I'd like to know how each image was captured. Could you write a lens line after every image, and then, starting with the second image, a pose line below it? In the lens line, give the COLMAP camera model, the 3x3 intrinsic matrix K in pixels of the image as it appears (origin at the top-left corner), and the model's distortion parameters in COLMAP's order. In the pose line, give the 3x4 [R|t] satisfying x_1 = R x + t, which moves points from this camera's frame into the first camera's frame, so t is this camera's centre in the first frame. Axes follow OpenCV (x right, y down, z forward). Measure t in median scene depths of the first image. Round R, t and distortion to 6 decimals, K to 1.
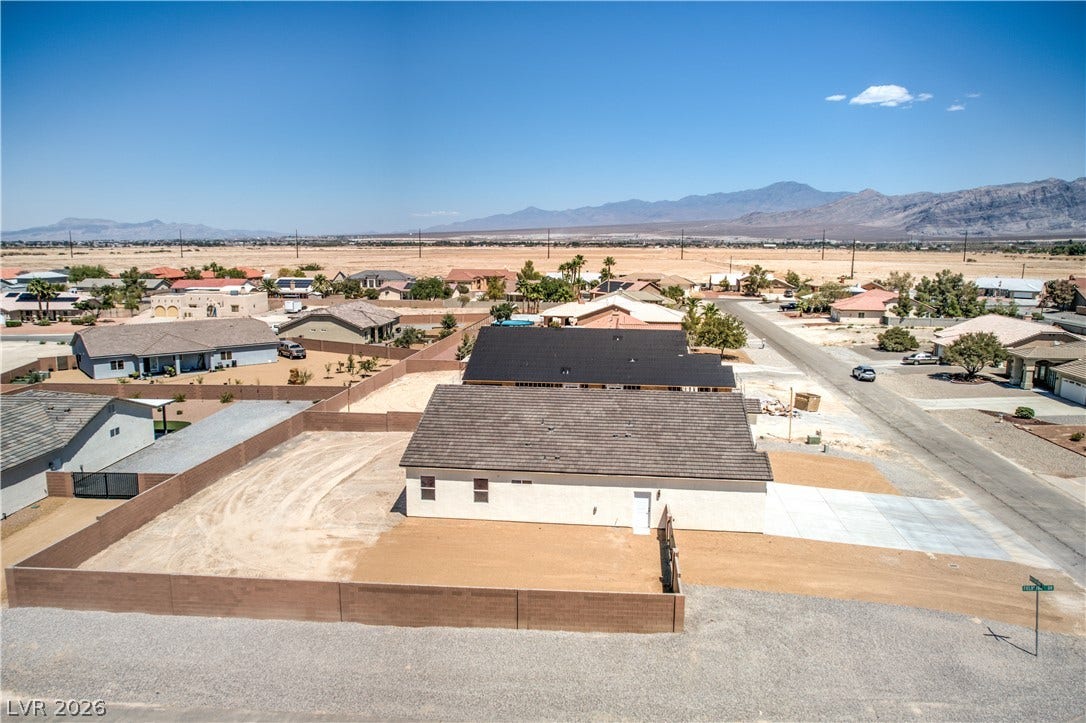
lens RADIAL K [[767.0, 0, 538.1], [0, 767.0, 357.4], [0, 0, 1]] dist [-0.038068, 0.001914]
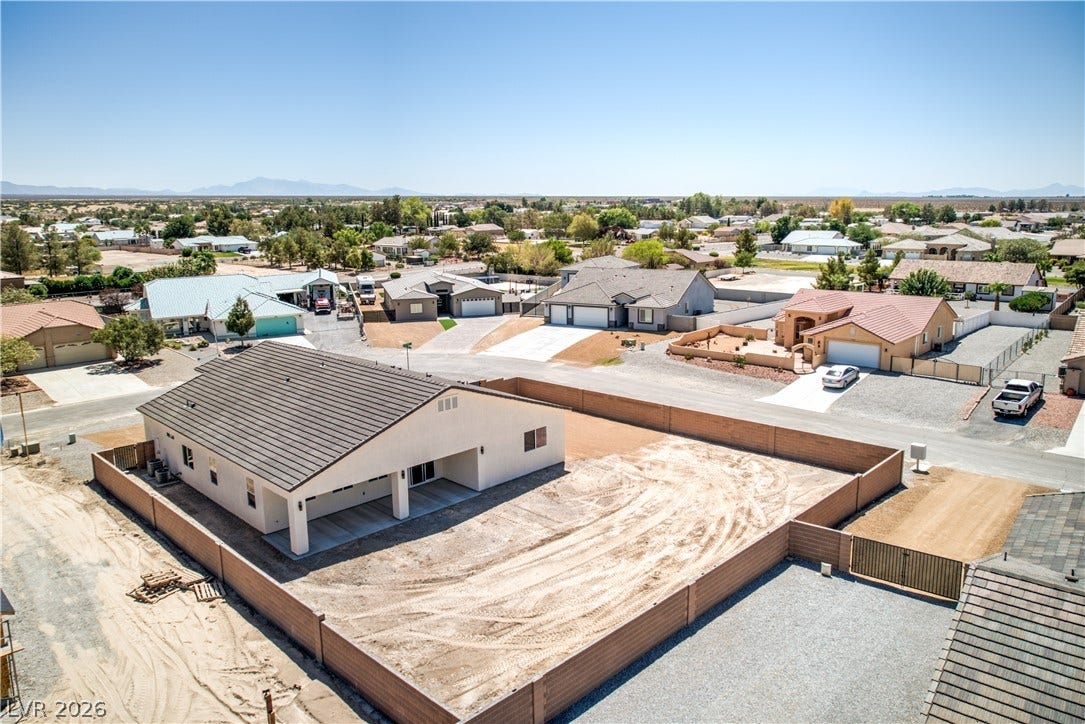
lens RADIAL K [[766.3, 0, 537.6], [0, 766.3, 357.9], [0, 0, 1]] dist [-0.038068, 0.001914]
pose [[-0.787446, -0.114873, 0.605585, -0.677388], [0.101390, 0.944958, 0.311086, -0.224205], [-0.607988, 0.306363, -0.732456, 1.566082]]
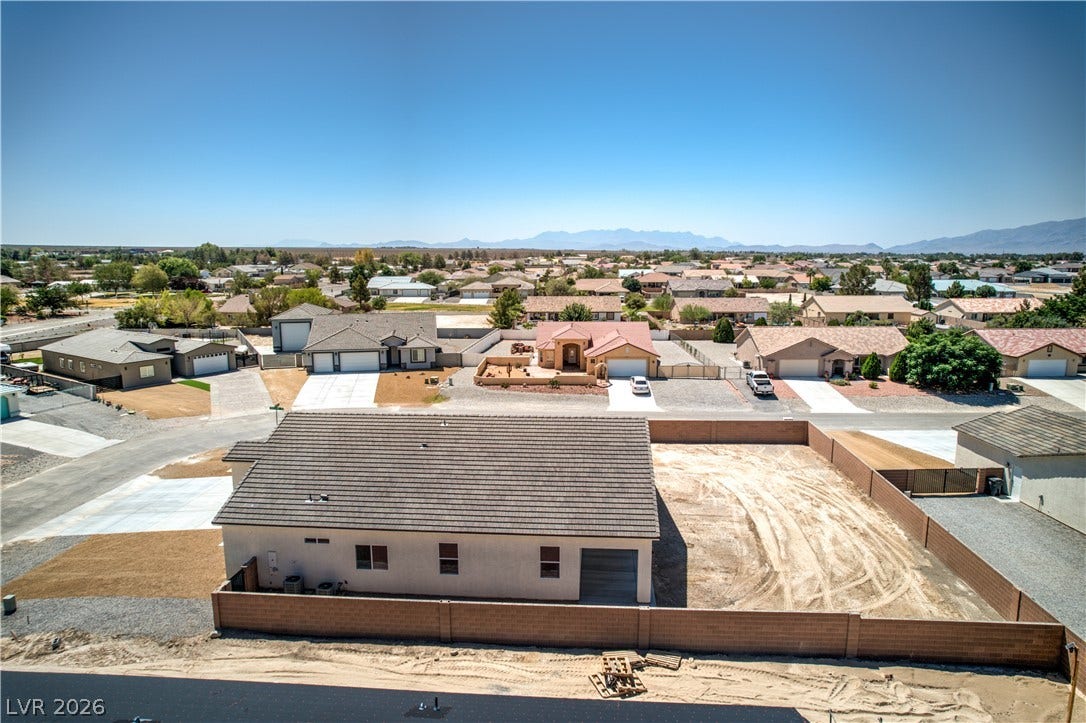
lens RADIAL K [[687.9, 0, 549.6], [0, 687.9, 361.9], [0, 0, 1]] dist [-0.032552, 0.001442]
pose [[-0.998878, 0.004967, -0.047104, 0.006085], [-0.009590, 0.952677, 0.303832, -0.253464], [0.046384, 0.303943, -0.951560, 1.760543]]
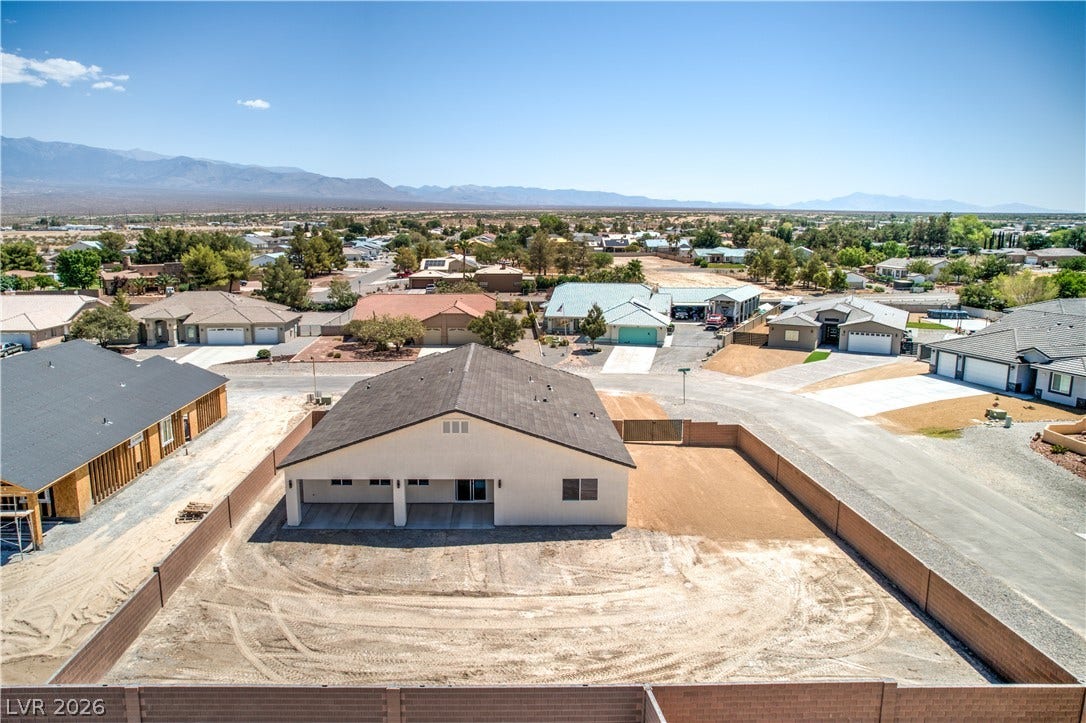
lens RADIAL K [[739.3, 0, 504.7], [0, 739.3, 362.4], [0, 0, 1]] dist [-0.049578, 0.003433]
pose [[-0.123877, -0.189369, 0.974061, -0.853783], [0.146424, 0.967387, 0.206693, -0.153632], [-0.981435, 0.168230, -0.092109, 1.068231]]
